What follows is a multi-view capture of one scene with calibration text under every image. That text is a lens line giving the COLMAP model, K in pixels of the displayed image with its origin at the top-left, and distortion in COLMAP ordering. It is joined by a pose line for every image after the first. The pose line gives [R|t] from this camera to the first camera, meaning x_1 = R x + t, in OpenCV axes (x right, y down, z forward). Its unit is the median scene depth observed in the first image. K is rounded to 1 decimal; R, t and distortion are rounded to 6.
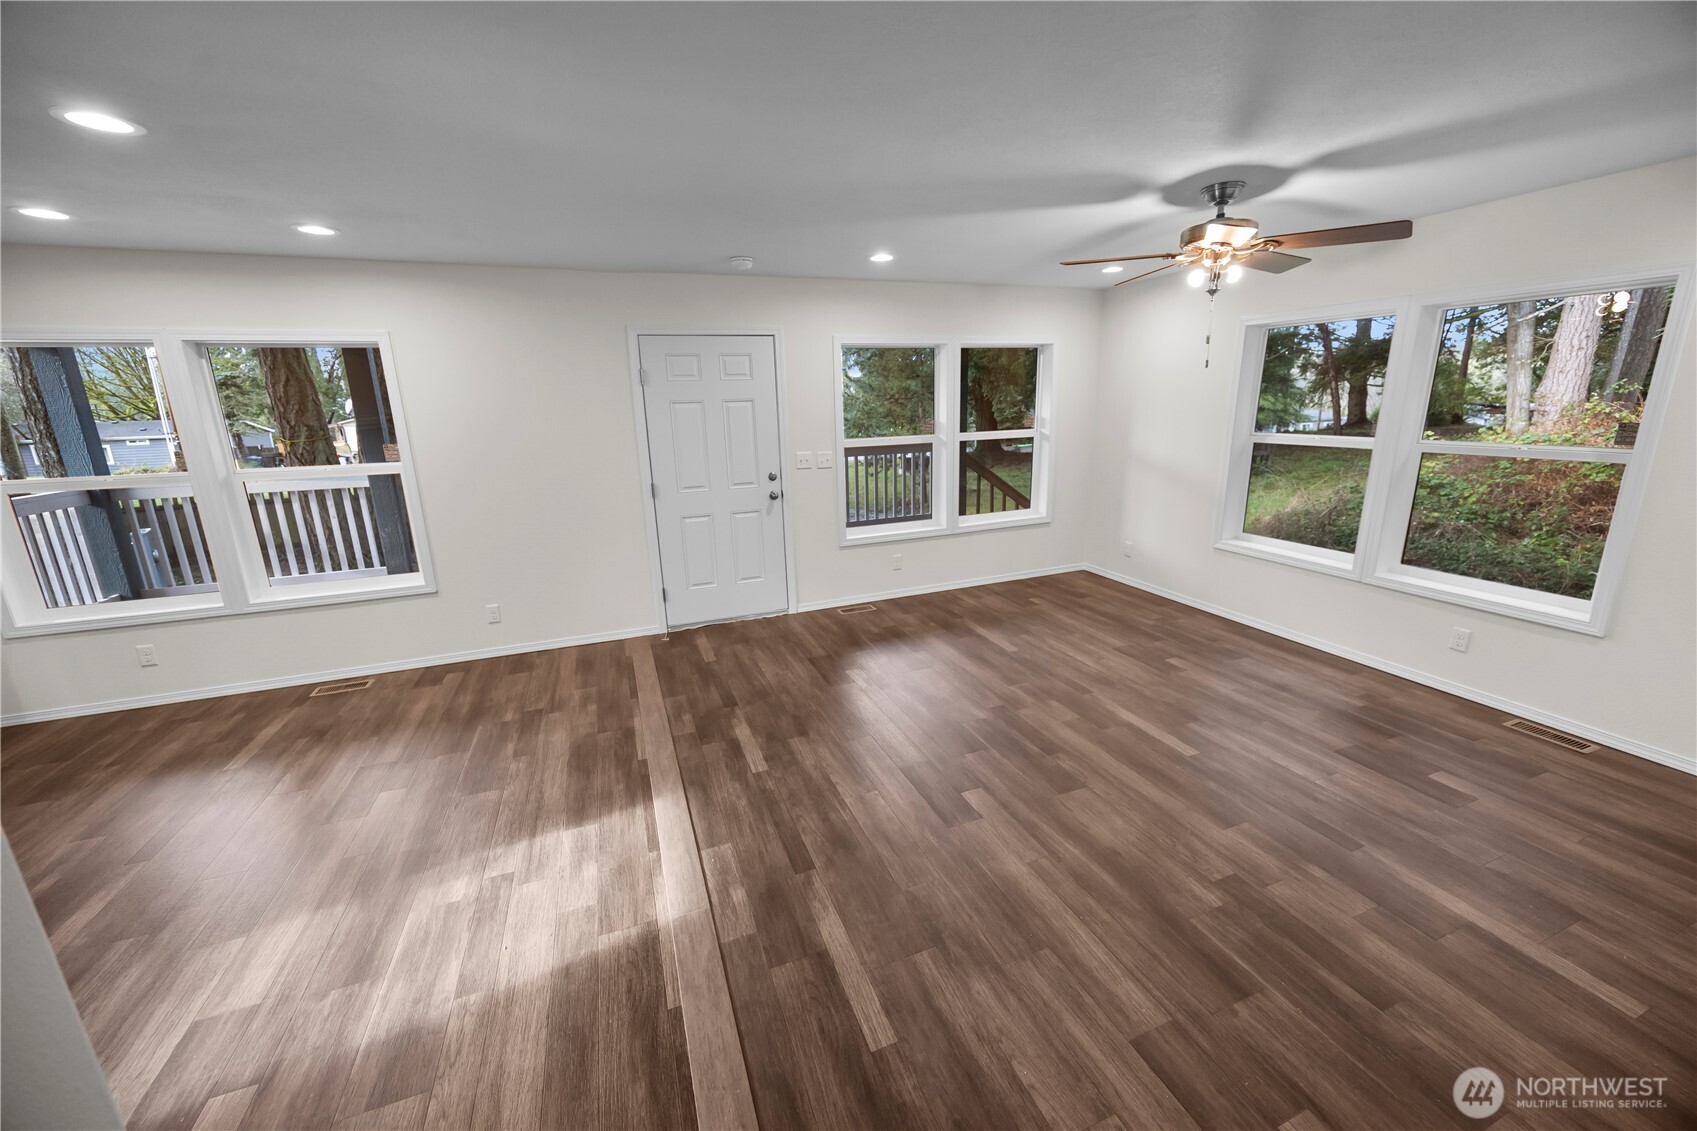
lens RADIAL K [[638.4, 0, 853.3], [0, 638.4, 562.9], [0, 0, 1]] dist [-0.007015, 0.000278]
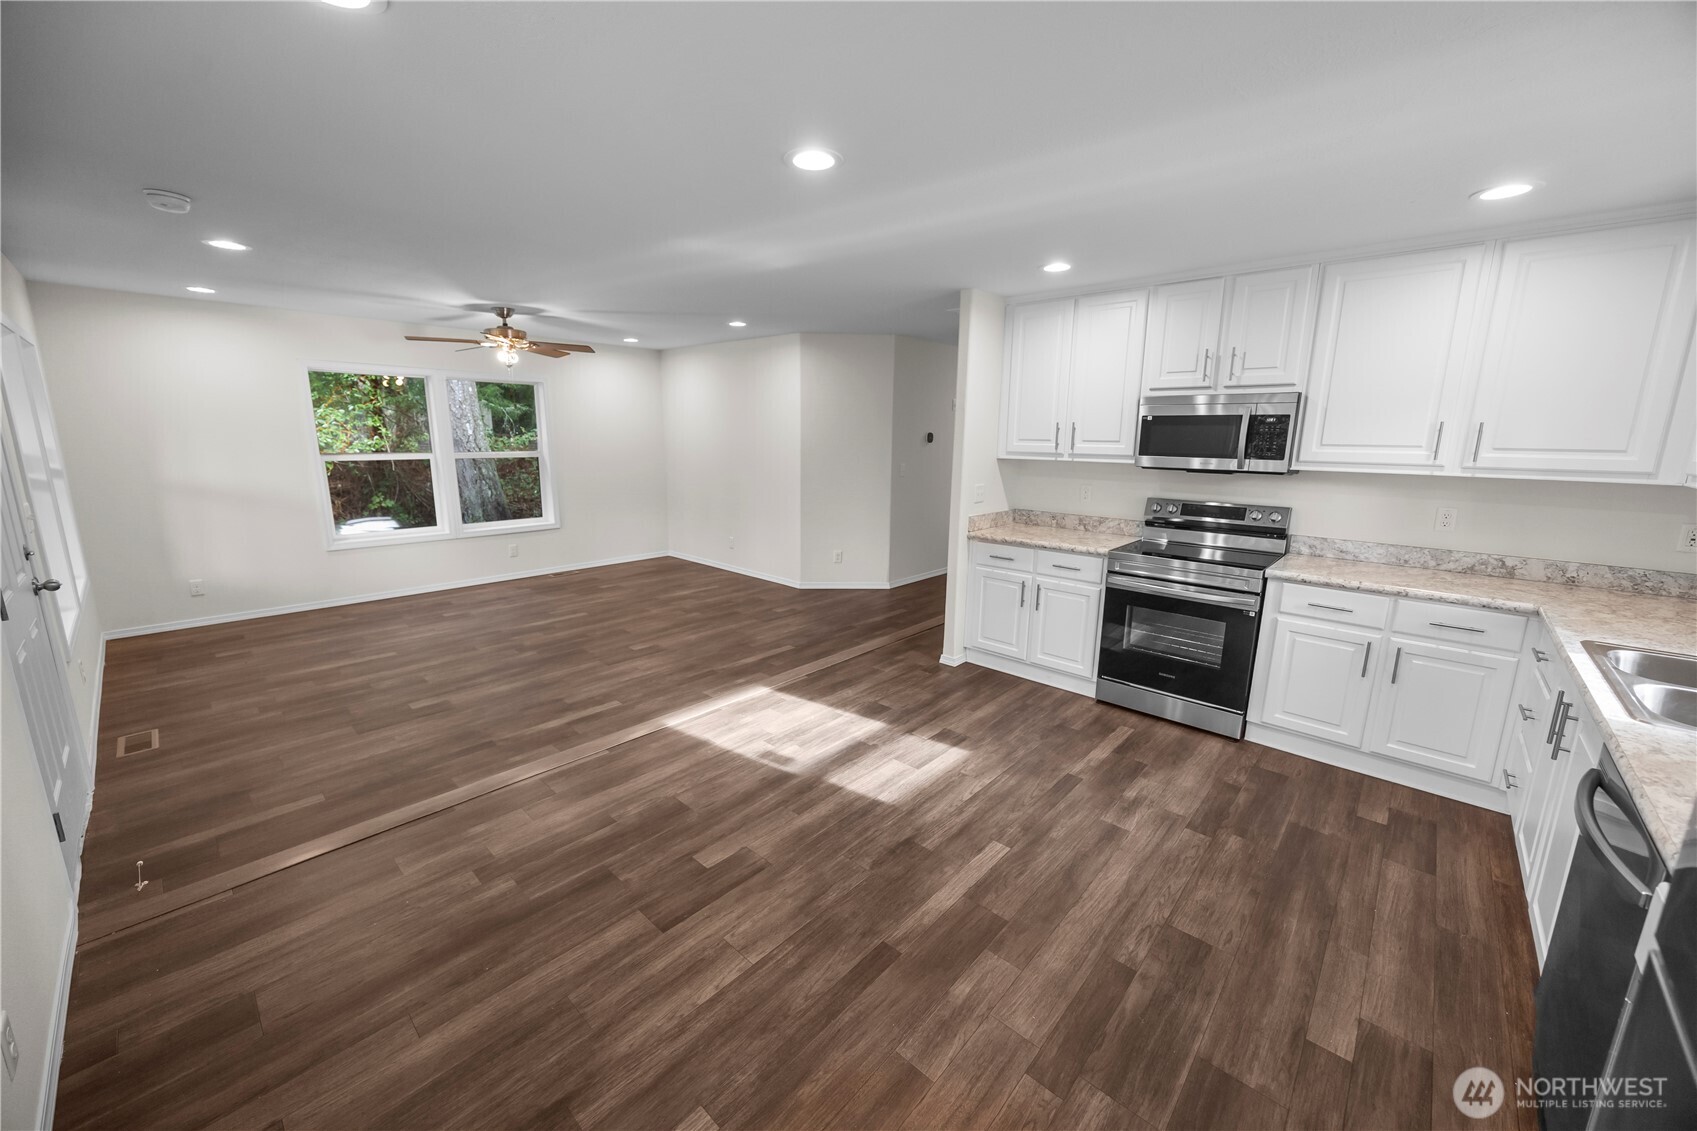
lens RADIAL K [[638.4, 0, 839.4], [0, 638.4, 565.6], [0, 0, 1]] dist [-0.007015, 0.000278]
pose [[-0.431672, -0.170142, 0.885839, -1.136966], [0.219972, 0.932545, 0.286306, -0.163465], [-0.874798, 0.318451, -0.365127, 0.779898]]
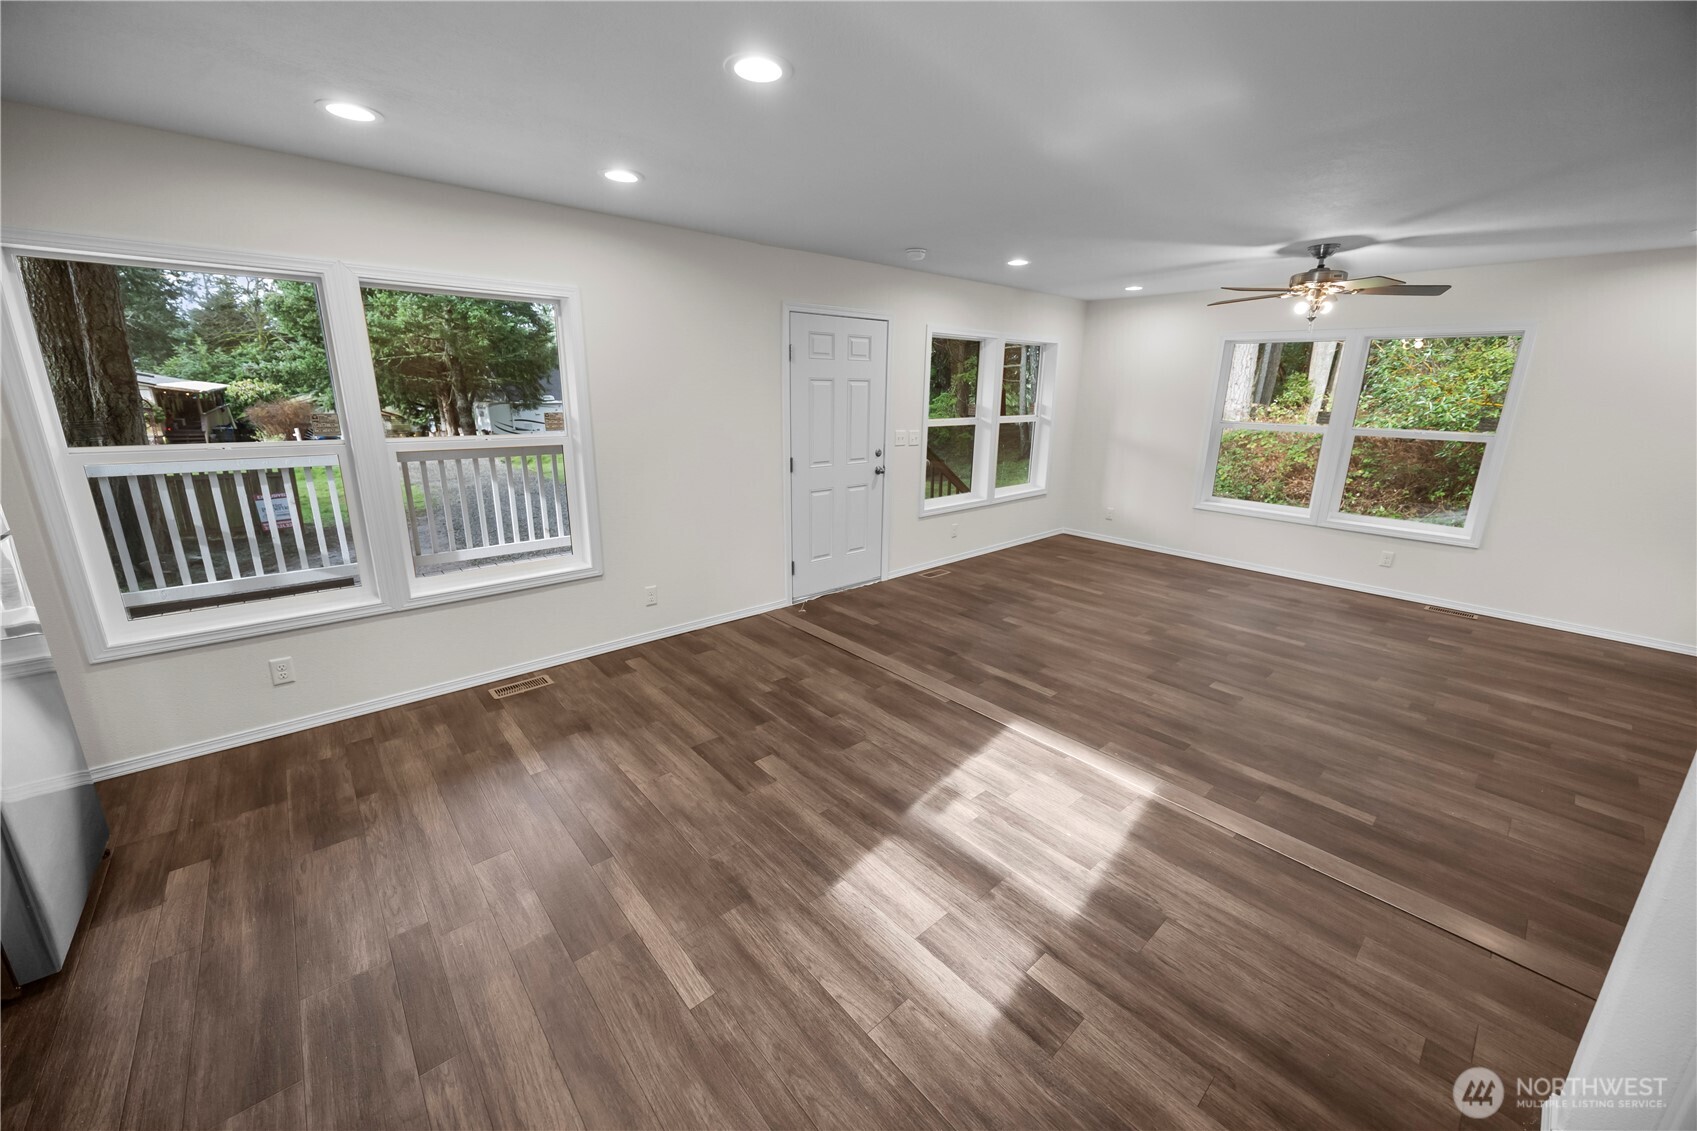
lens RADIAL K [[638.4, 0, 854.1], [0, 638.4, 559.0], [0, 0, 1]] dist [-0.007015, 0.000278]
pose [[0.938018, -0.053161, 0.342486, -0.698470], [0.049090, 0.998583, 0.020552, 0.024718], [-0.343094, -0.002465, 0.939298, 0.008930]]
